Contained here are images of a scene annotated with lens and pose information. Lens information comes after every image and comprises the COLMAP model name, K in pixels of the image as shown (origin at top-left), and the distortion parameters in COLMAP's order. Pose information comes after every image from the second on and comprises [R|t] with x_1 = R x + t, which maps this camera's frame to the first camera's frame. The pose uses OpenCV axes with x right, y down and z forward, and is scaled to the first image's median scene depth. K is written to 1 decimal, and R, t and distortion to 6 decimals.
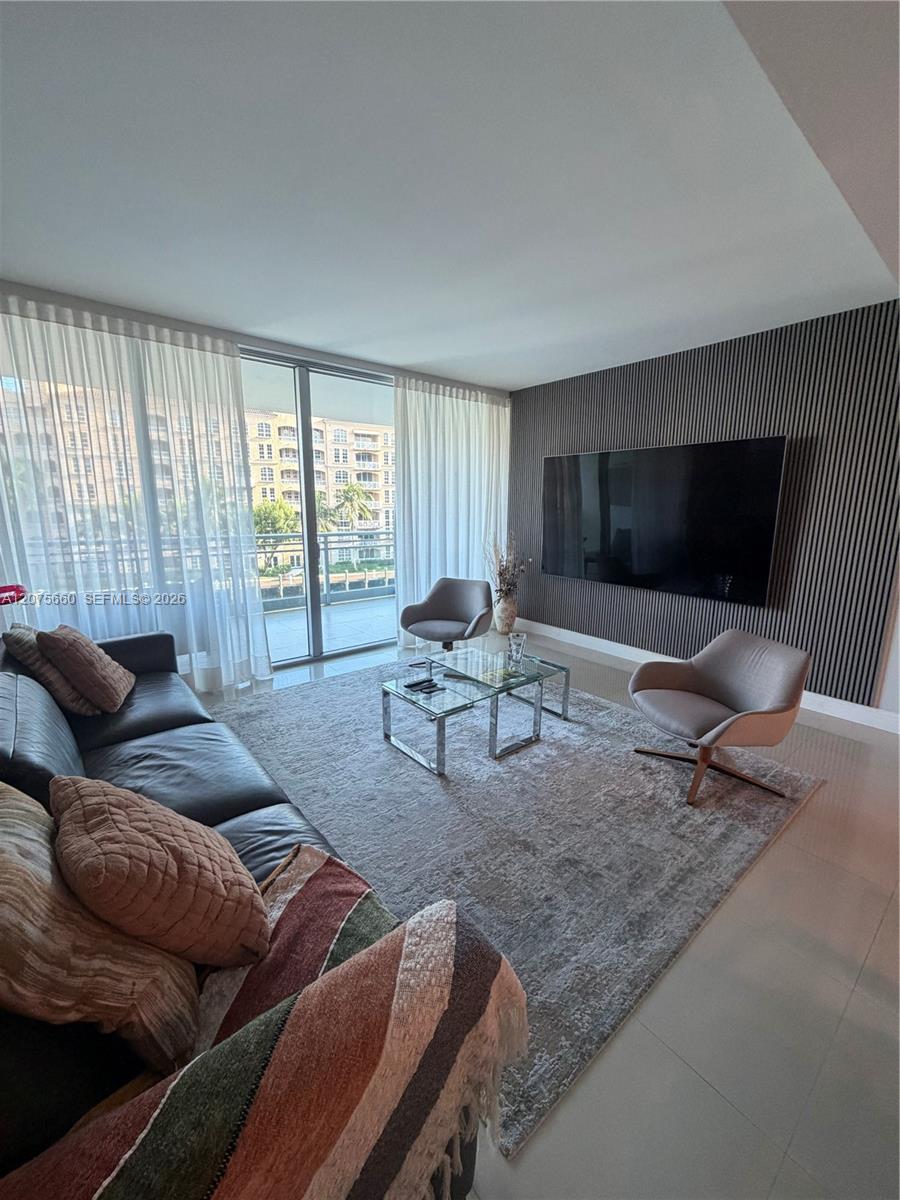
lens RADIAL K [[478.5, 0, 450.0], [0, 478.5, 600.0], [0, 0, 1]] dist [0.001031, 0.000089]
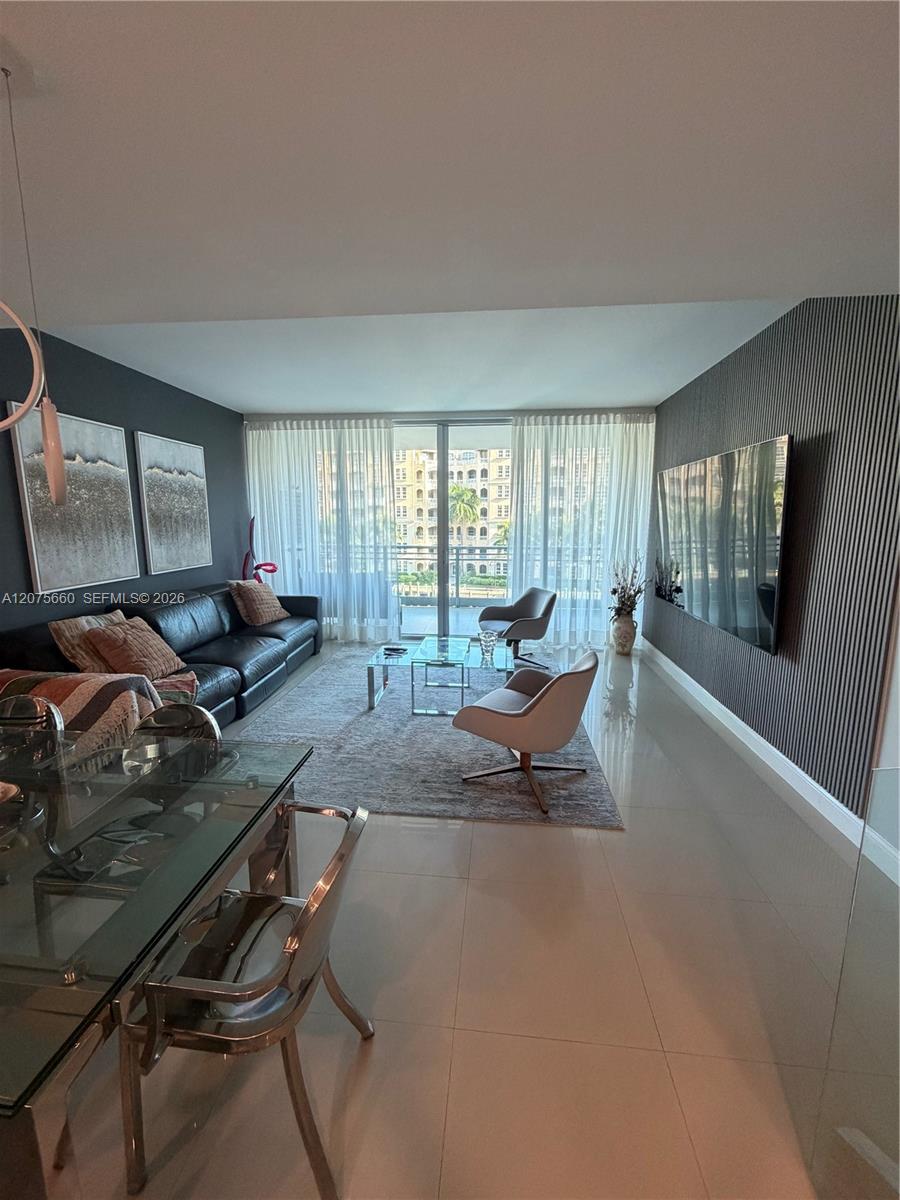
lens RADIAL K [[478.5, 0, 450.0], [0, 478.5, 600.0], [0, 0, 1]] dist [0.001031, 0.000089]
pose [[0.704014, 0.113036, -0.701133, 0.667931], [-0.135451, 0.990501, 0.023680, -0.016082], [0.697150, 0.078298, 0.712637, 0.060278]]
